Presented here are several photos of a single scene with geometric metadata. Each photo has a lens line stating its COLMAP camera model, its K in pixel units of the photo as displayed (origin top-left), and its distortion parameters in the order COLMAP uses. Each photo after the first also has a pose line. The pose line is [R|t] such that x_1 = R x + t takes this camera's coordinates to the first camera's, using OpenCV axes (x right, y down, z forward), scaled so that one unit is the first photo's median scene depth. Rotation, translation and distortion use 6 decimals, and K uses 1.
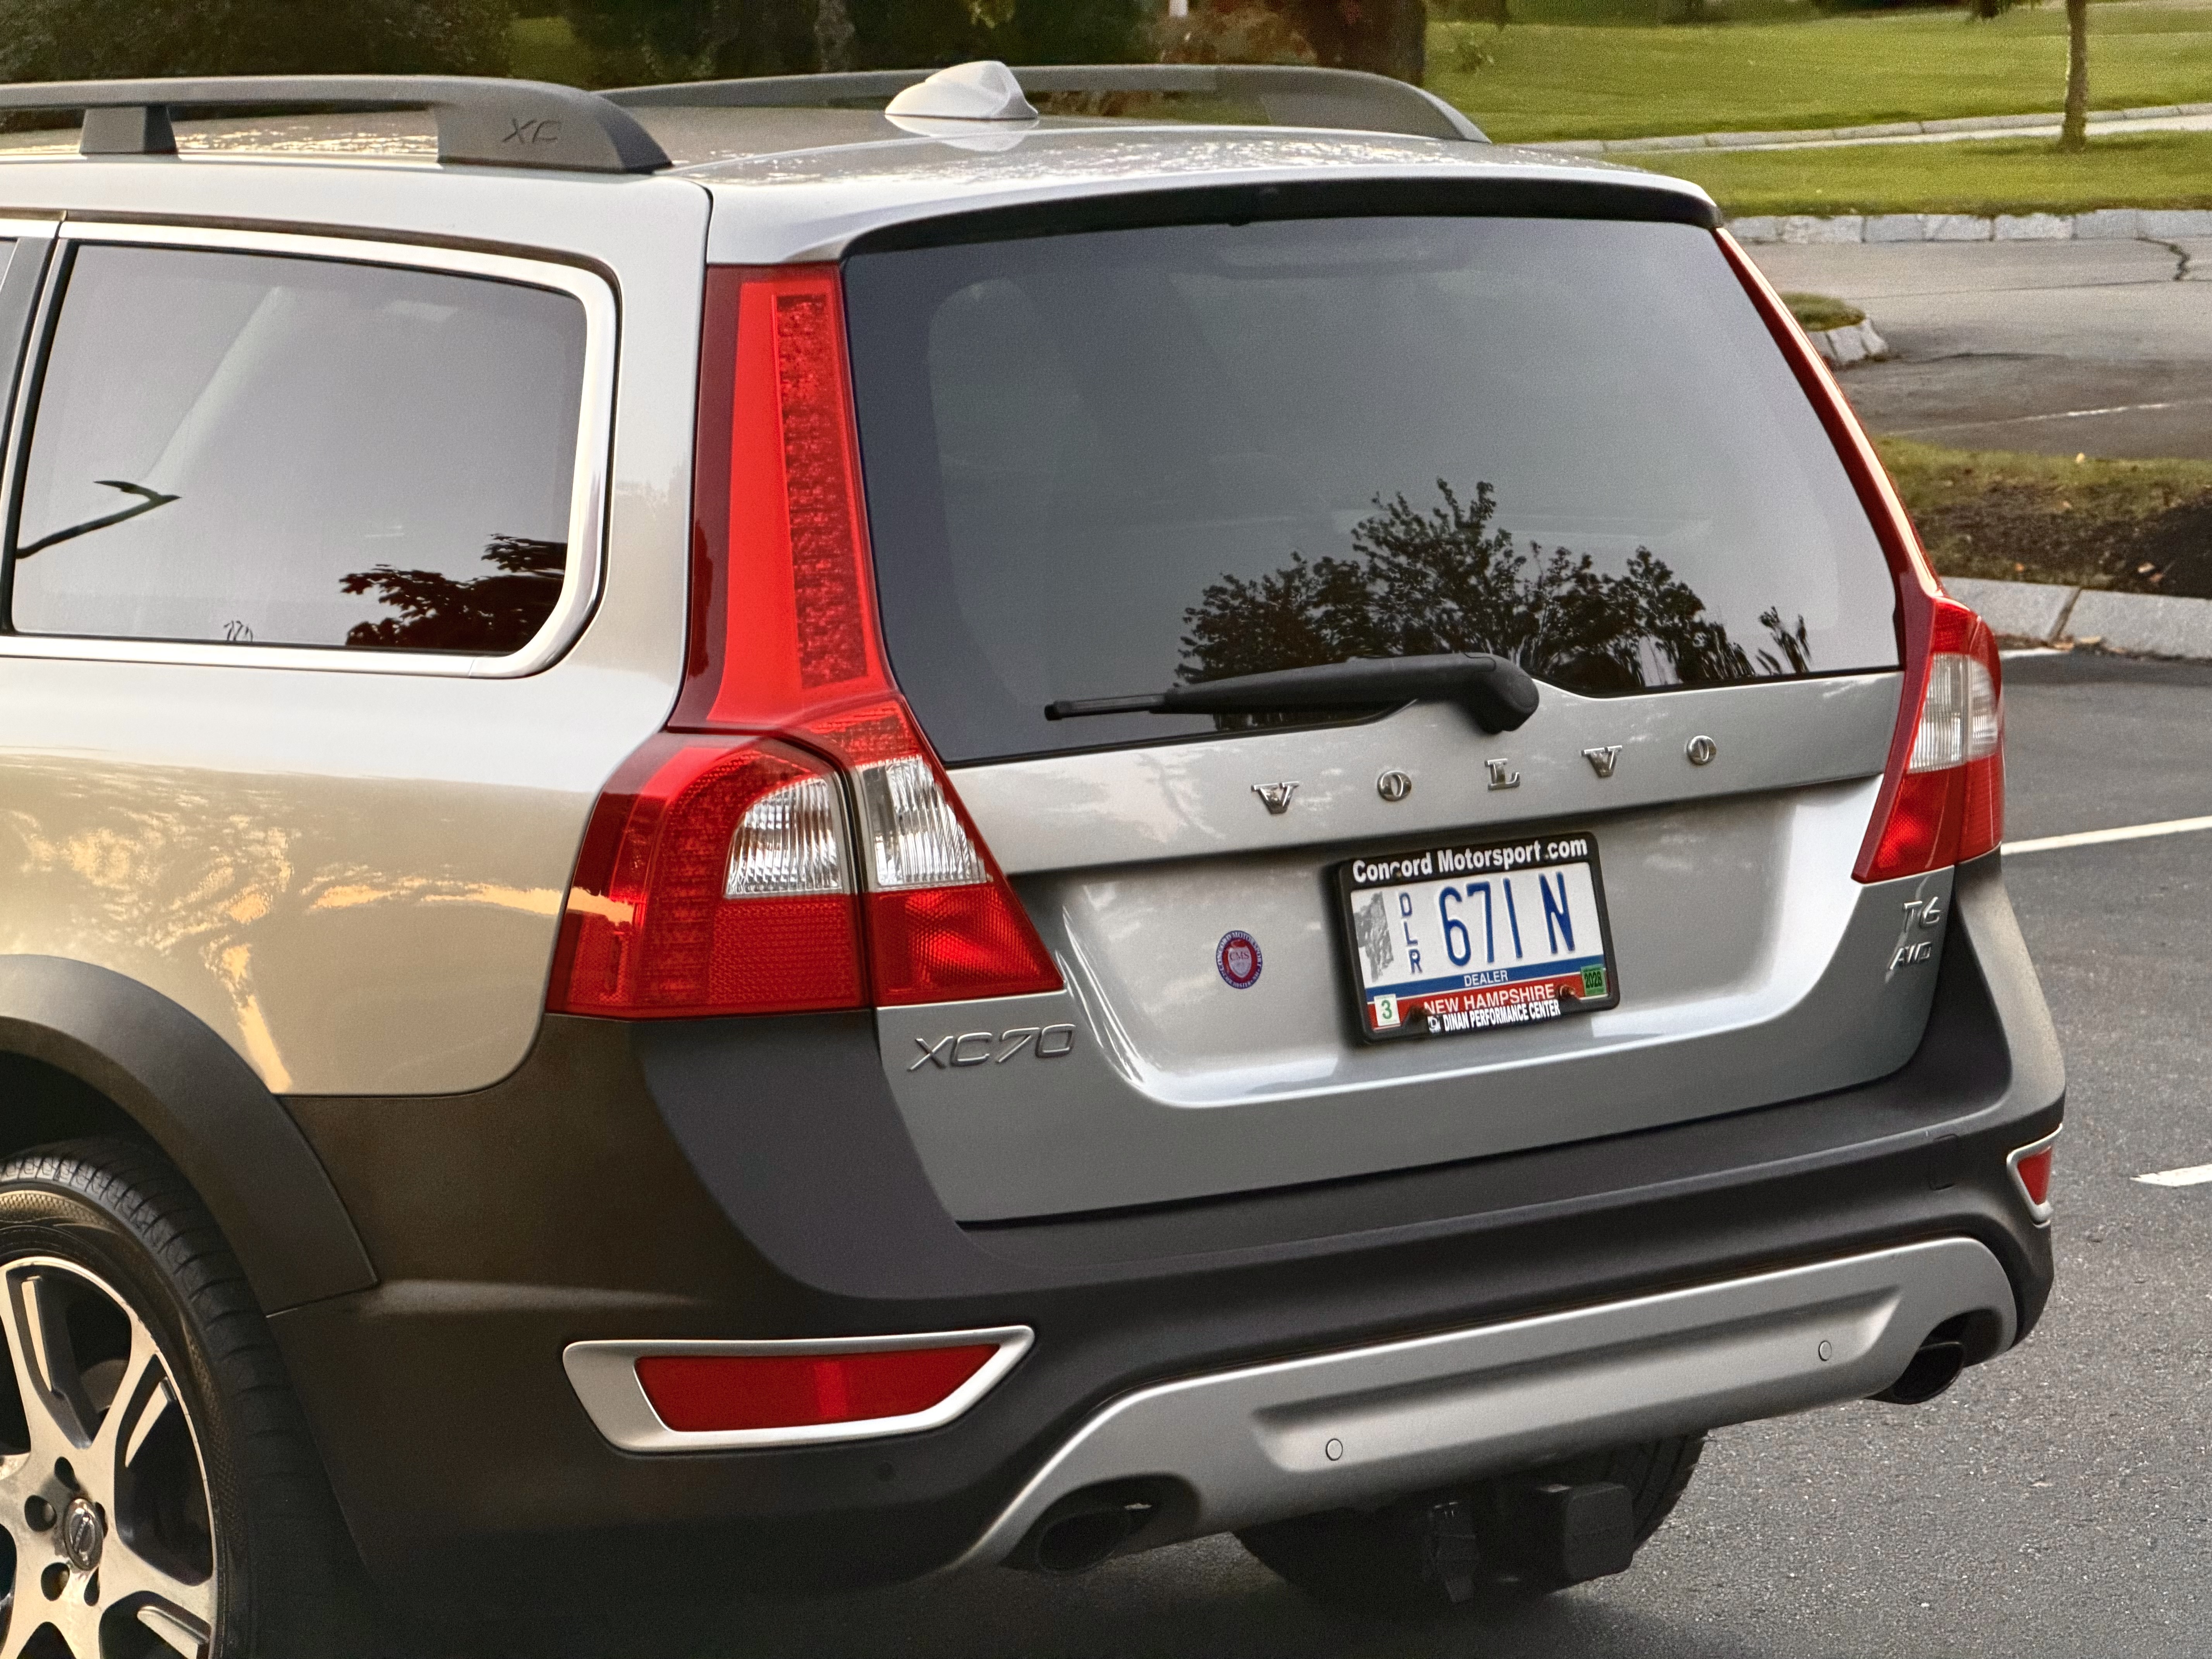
lens RADIAL K [[6713.1, 0, 1064.5], [0, 6713.1, 827.0], [0, 0, 1]] dist [0.206177, 0.401520]
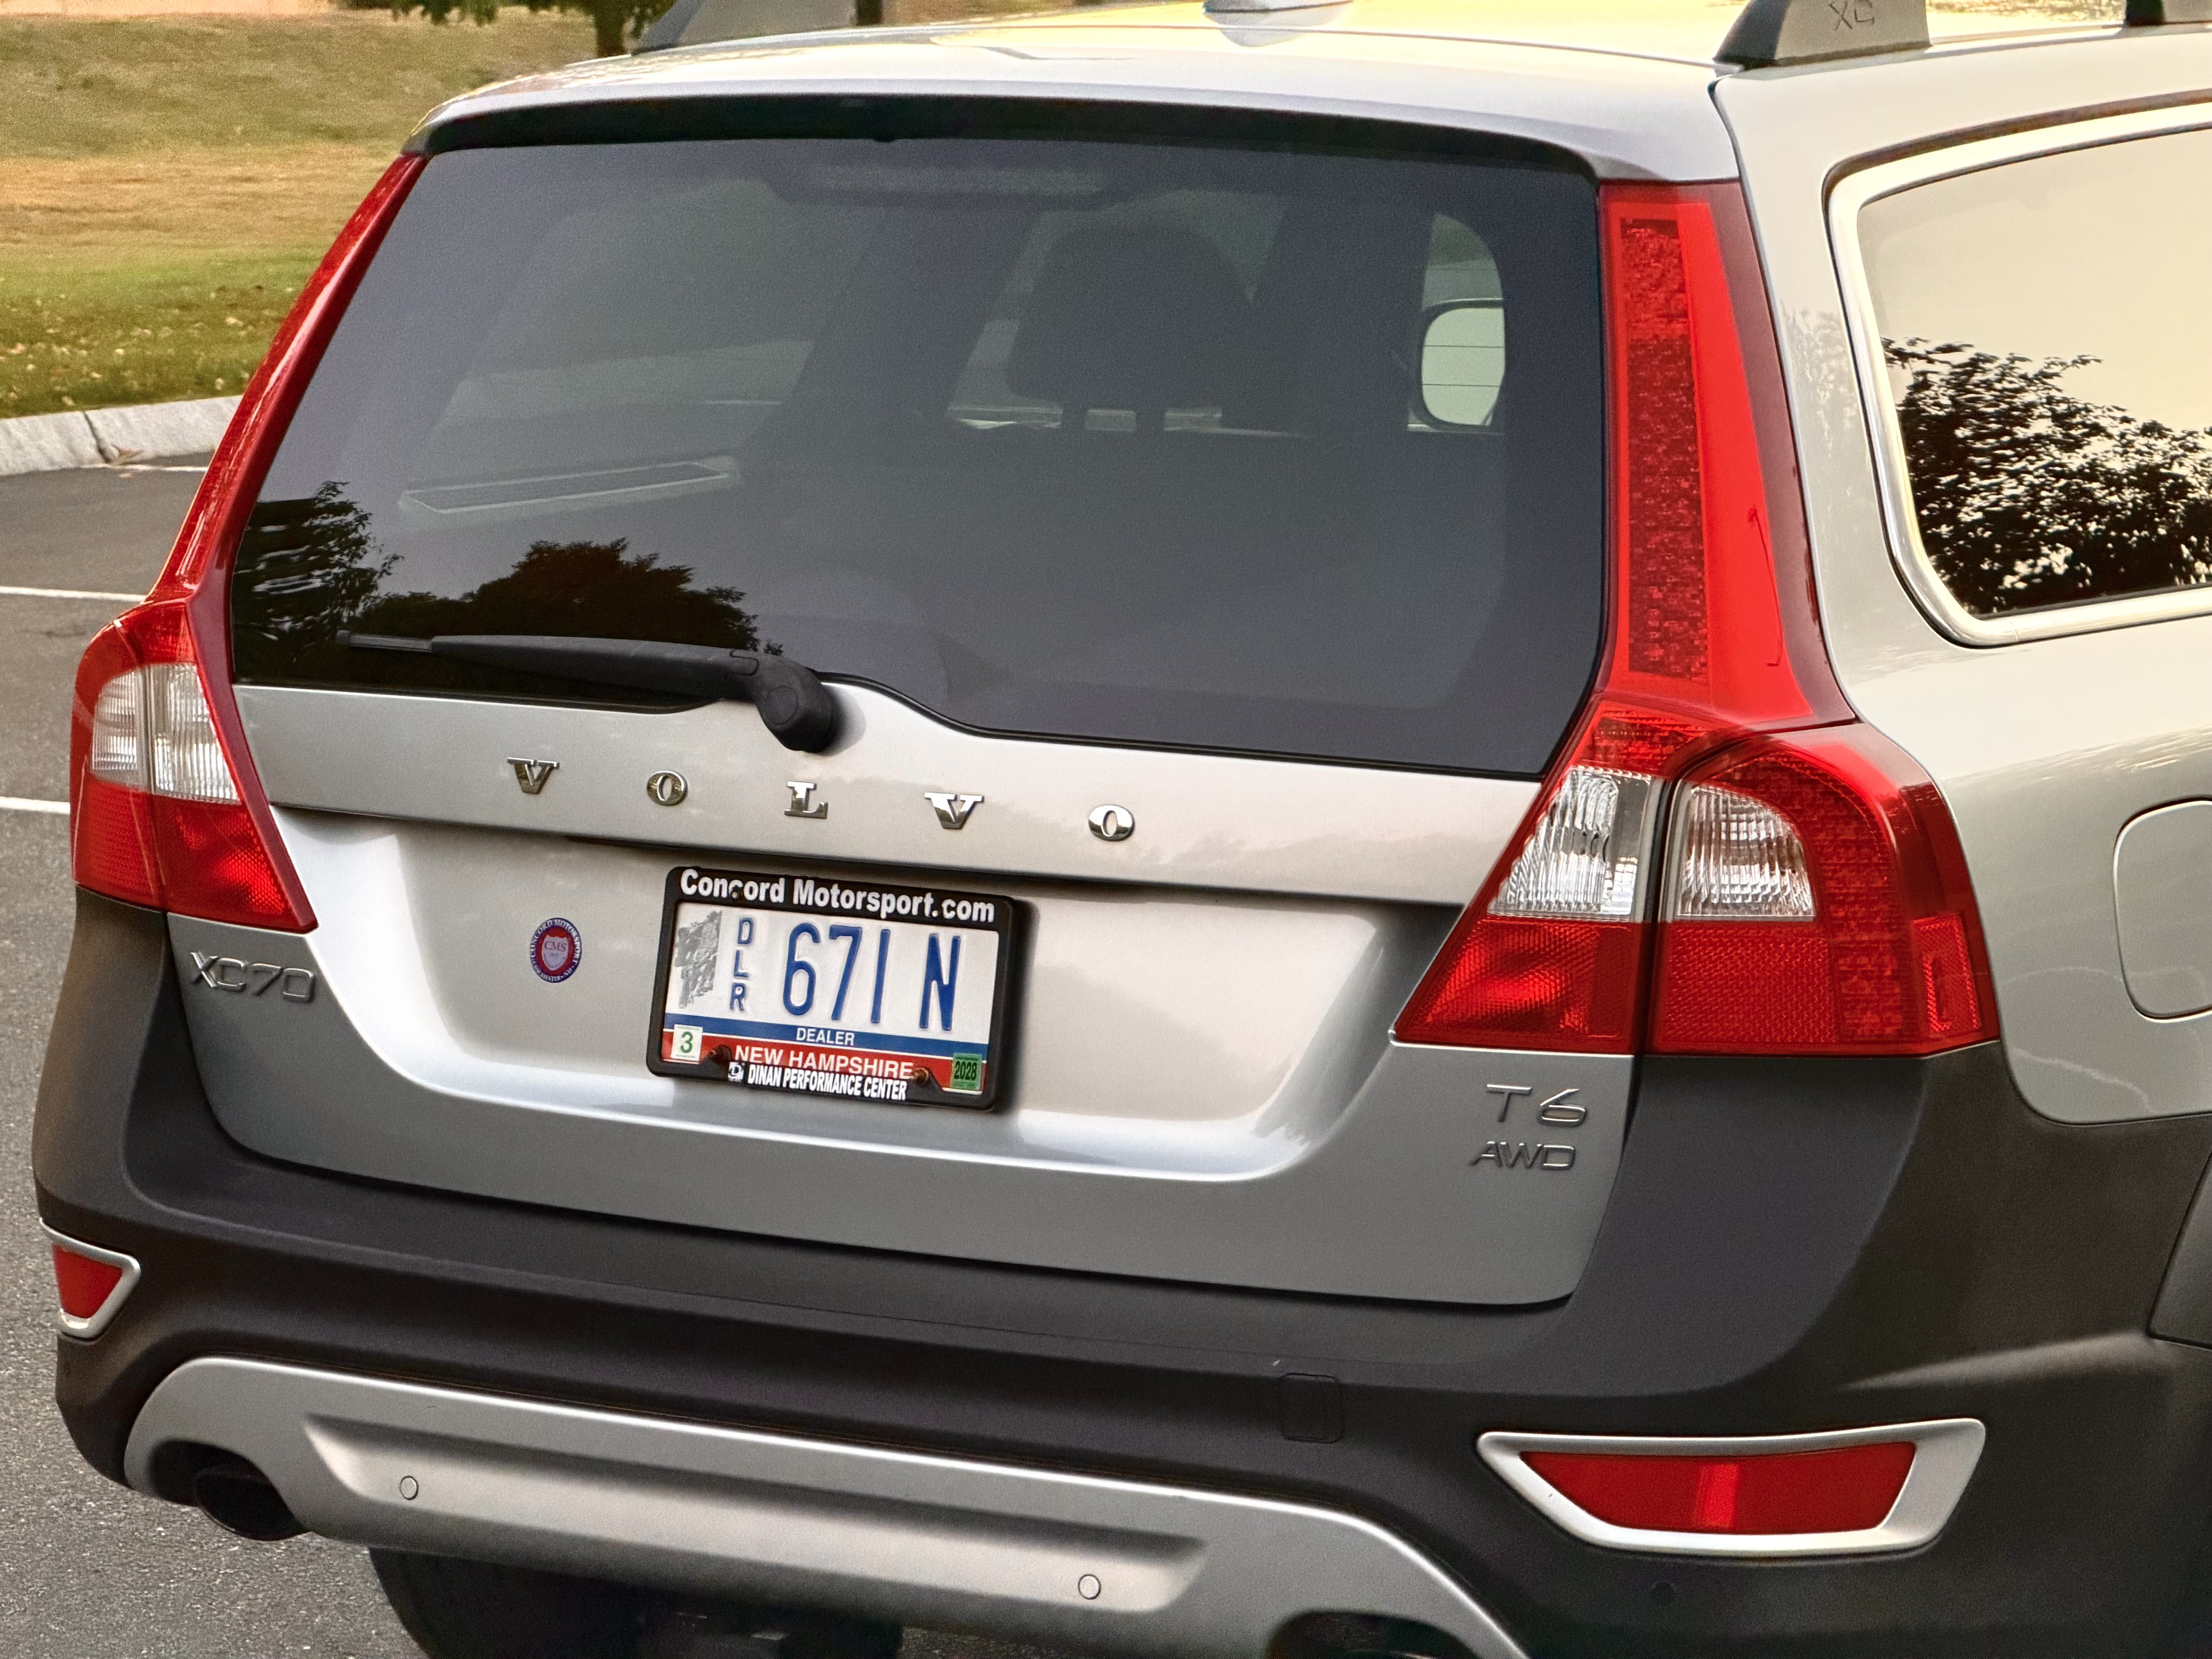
lens RADIAL K [[6713.1, 0, 1064.5], [0, 6713.1, 827.0], [0, 0, 1]] dist [0.206177, 0.401520]
pose [[0.305733, 0.147663, -0.940597, 0.881973], [-0.109174, 0.986822, 0.119433, -0.110438], [0.945837, 0.066174, 0.317825, 0.764755]]
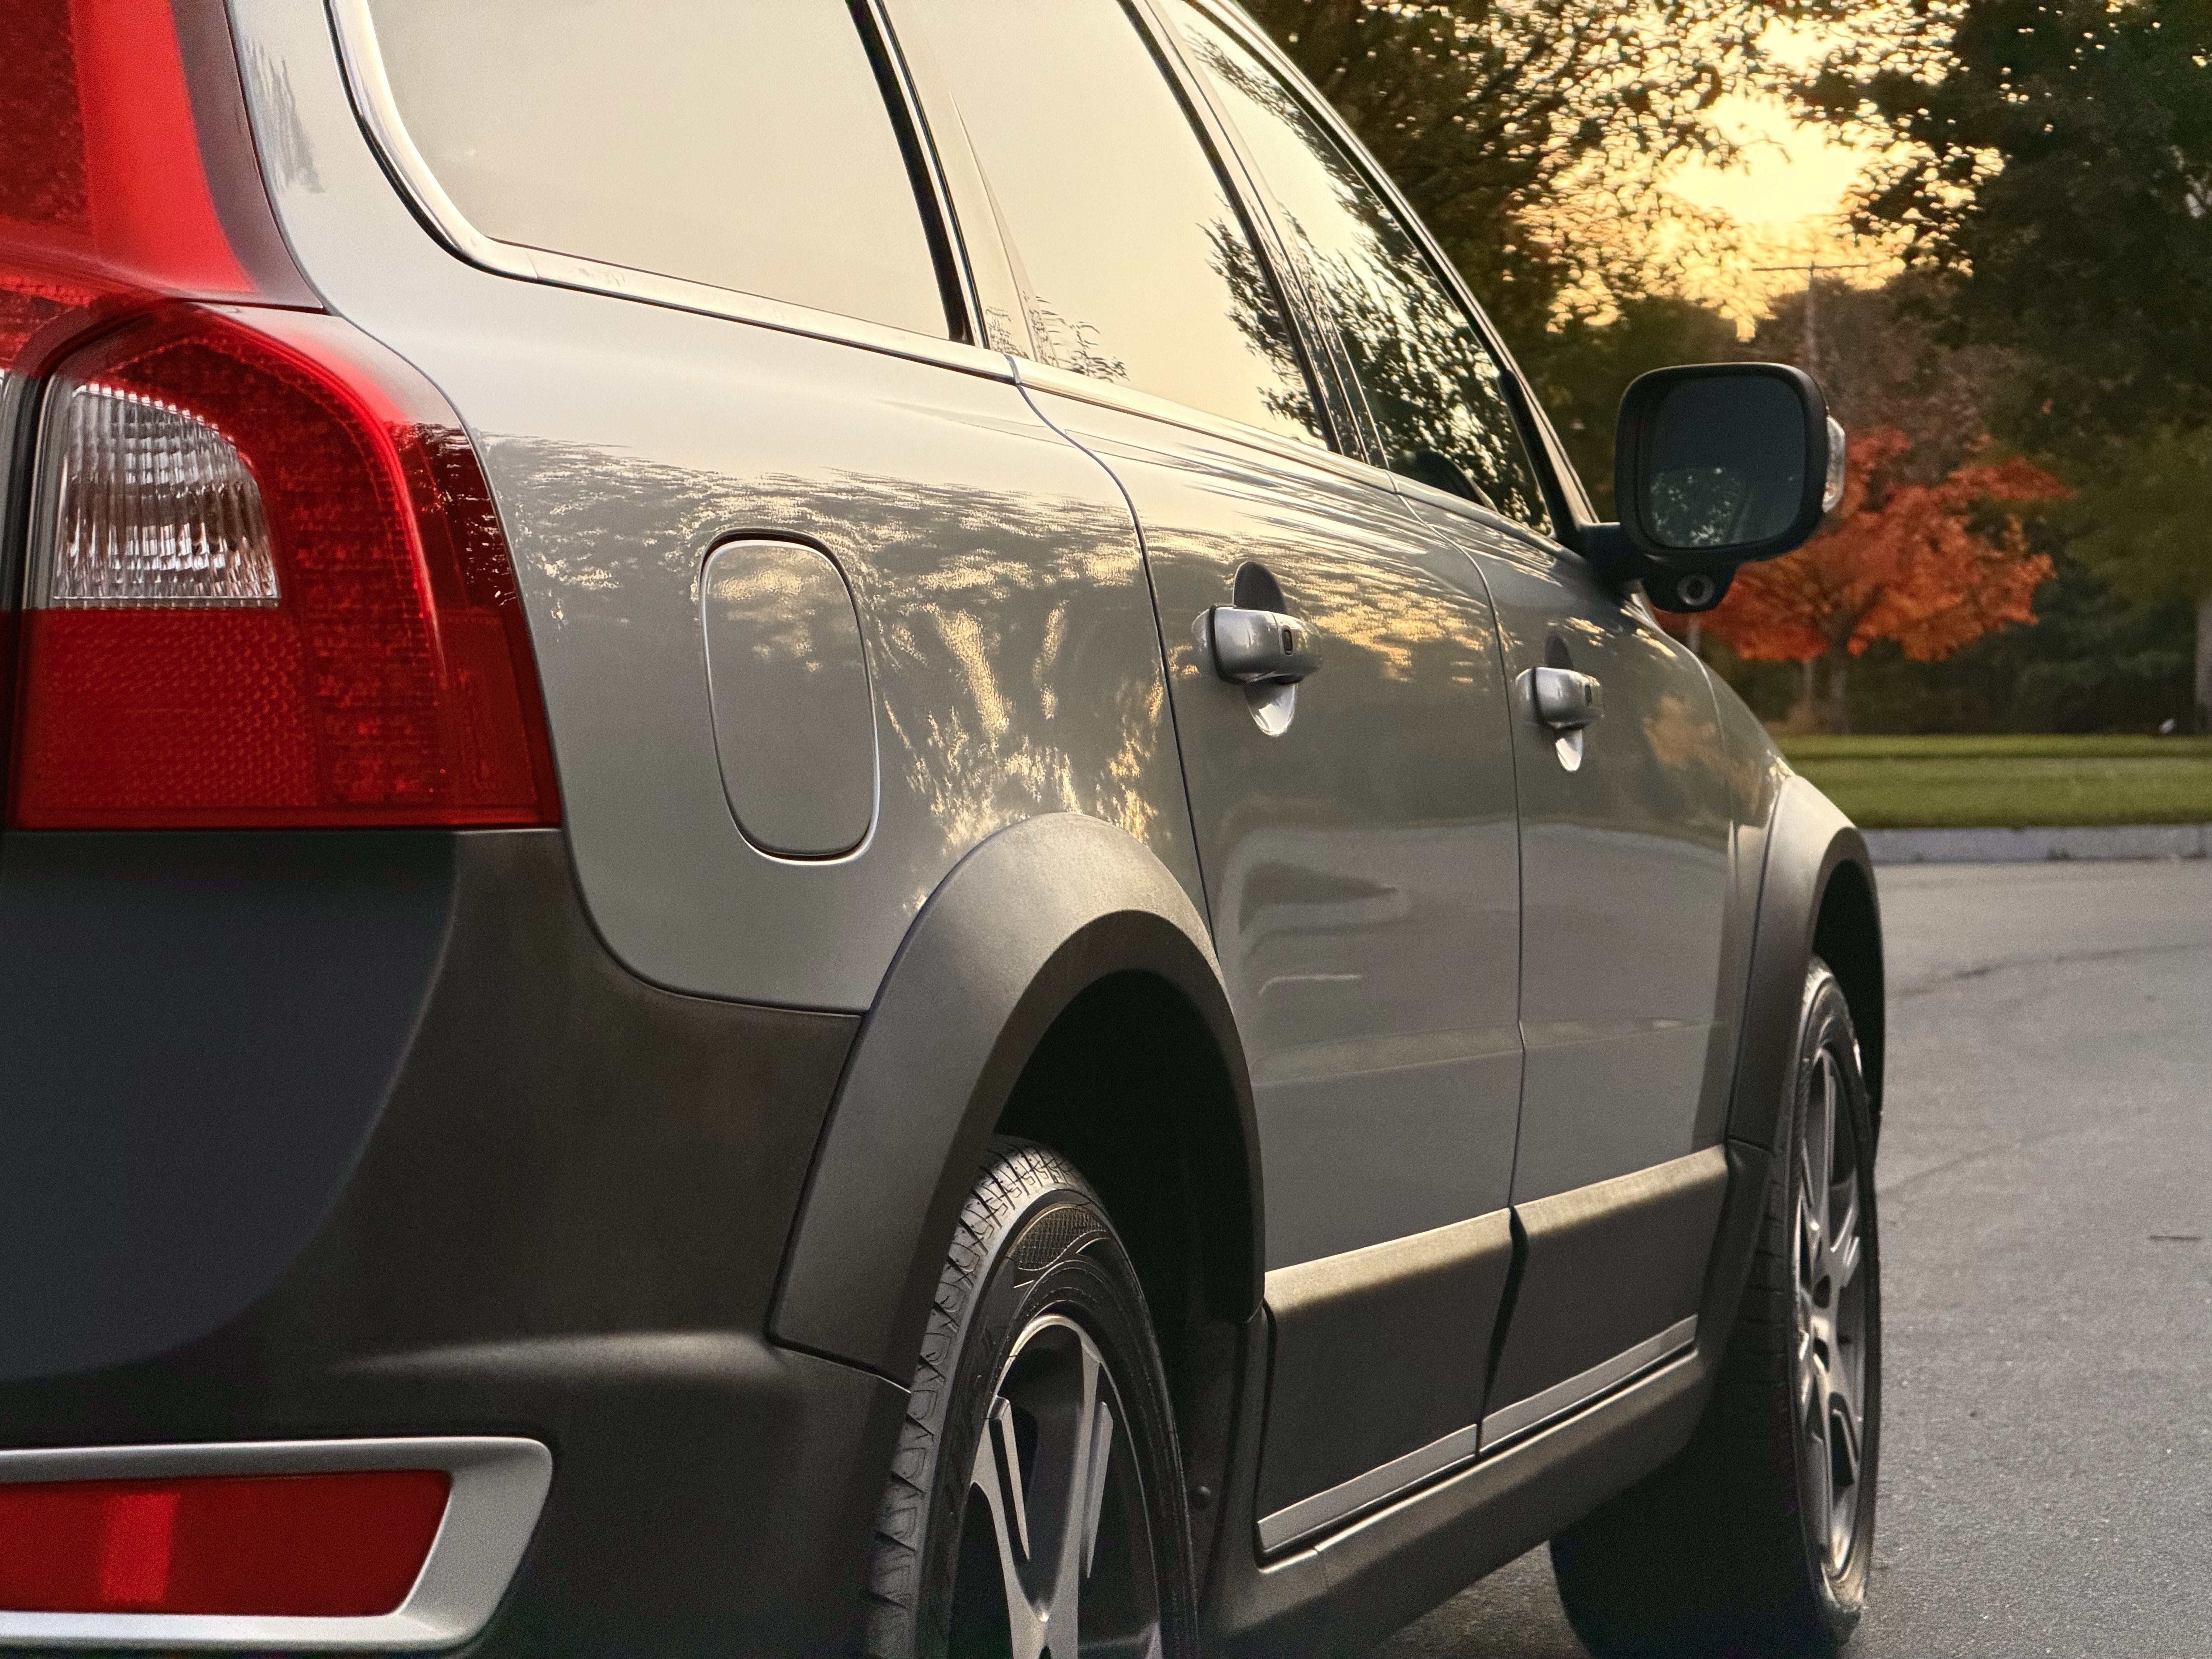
lens RADIAL K [[6713.1, 0, 1064.5], [0, 6713.1, 827.0], [0, 0, 1]] dist [0.206177, 0.401520]
pose [[0.568138, 0.023248, -0.822605, 0.595139], [-0.092100, 0.995117, -0.035486, 0.015683], [0.817763, 0.095923, 0.567505, 0.873478]]
